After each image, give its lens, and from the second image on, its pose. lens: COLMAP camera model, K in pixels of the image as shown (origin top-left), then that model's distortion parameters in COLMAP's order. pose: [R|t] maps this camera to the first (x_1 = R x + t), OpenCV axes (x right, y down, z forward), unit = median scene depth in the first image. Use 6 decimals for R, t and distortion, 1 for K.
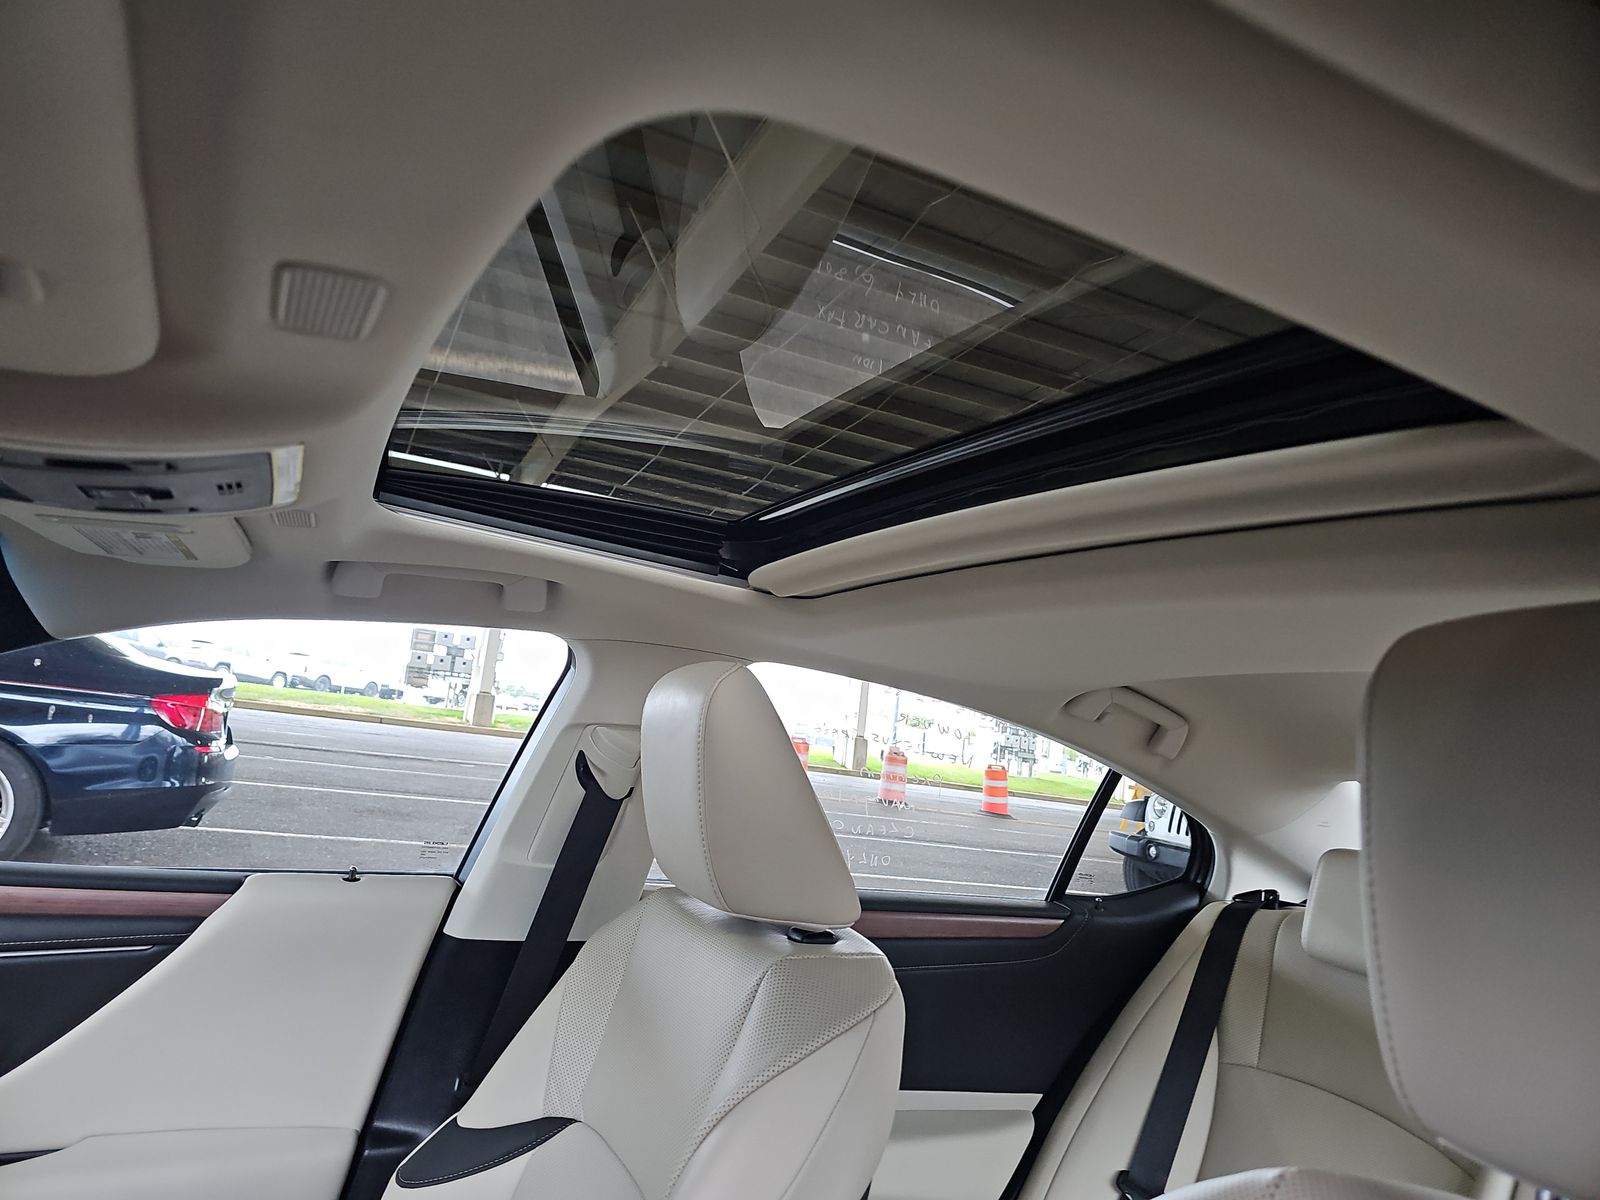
lens RADIAL K [[1056.6, 0, 803.7], [0, 1056.6, 588.3], [0, 0, 1]] dist [0.013815, 0.001006]
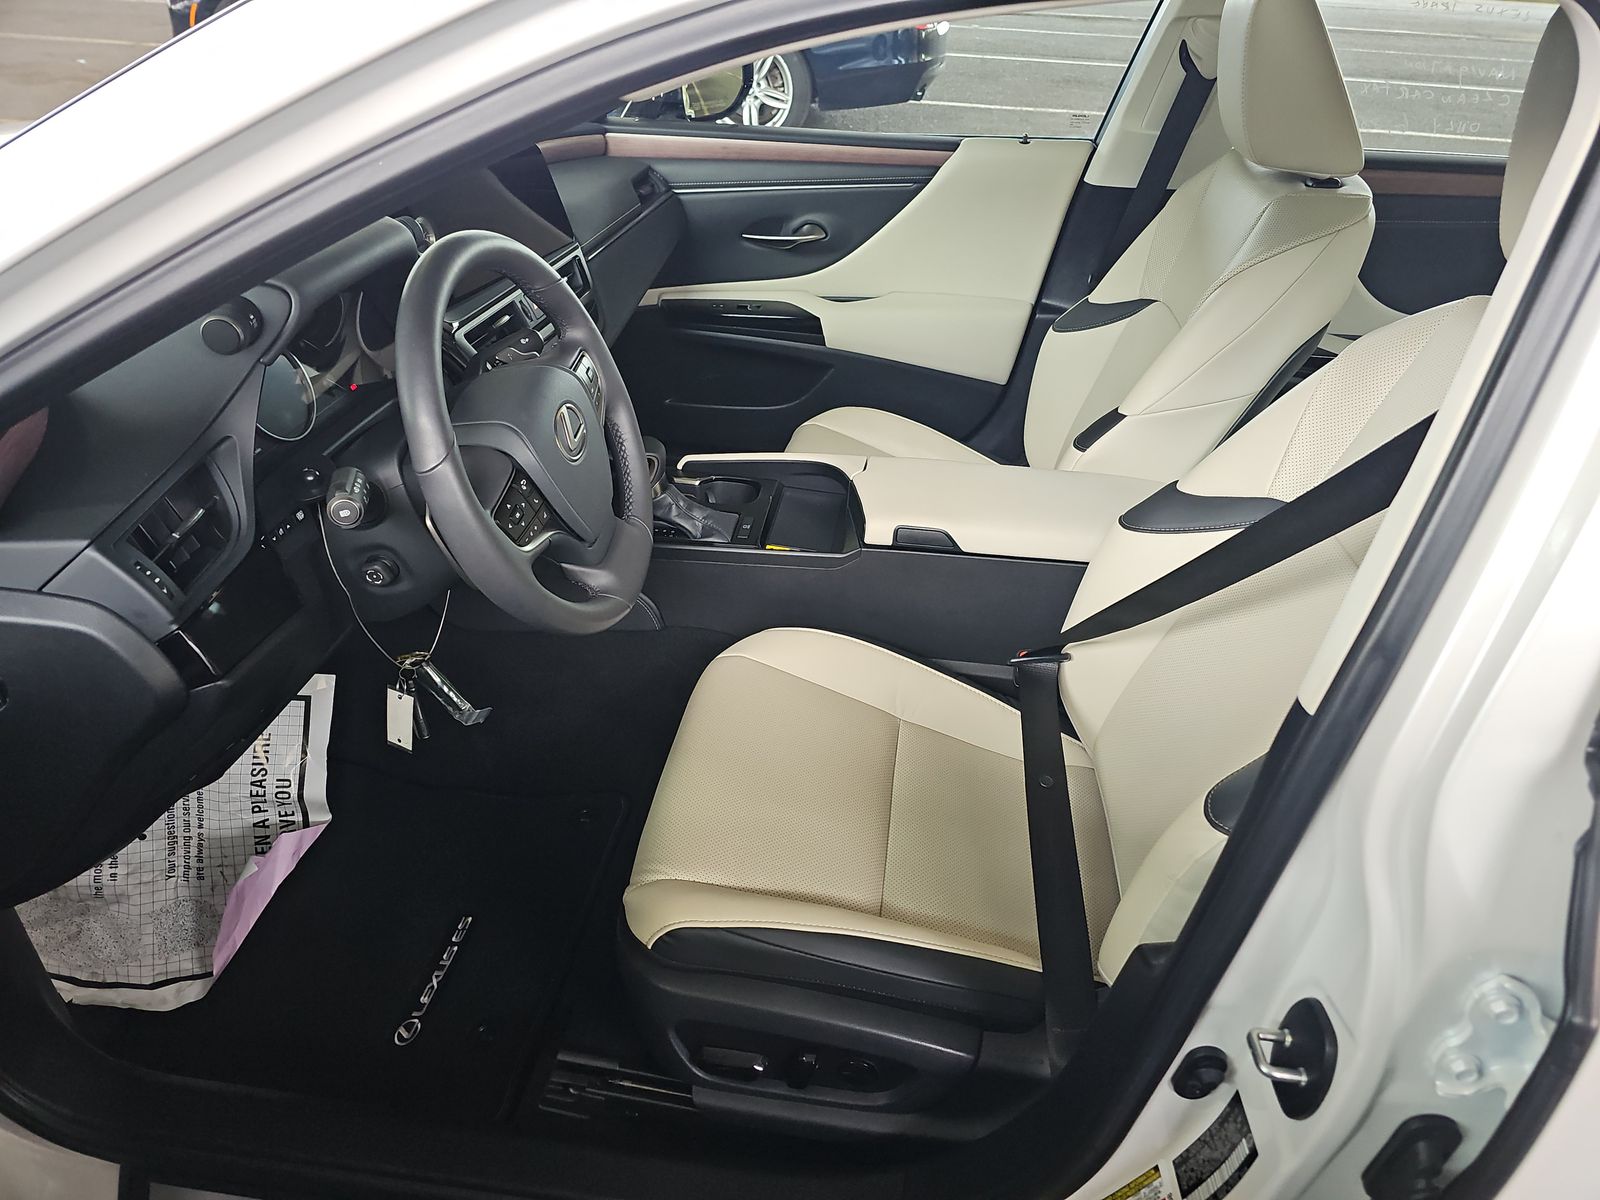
lens RADIAL K [[1056.6, 0, 803.7], [0, 1056.6, 588.3], [0, 0, 1]] dist [0.013815, 0.001006]
pose [[0.821597, 0.221784, -0.525158, 0.242728], [0.145611, 0.809014, 0.569468, -0.113753], [0.551159, -0.544342, 0.632389, -0.460317]]
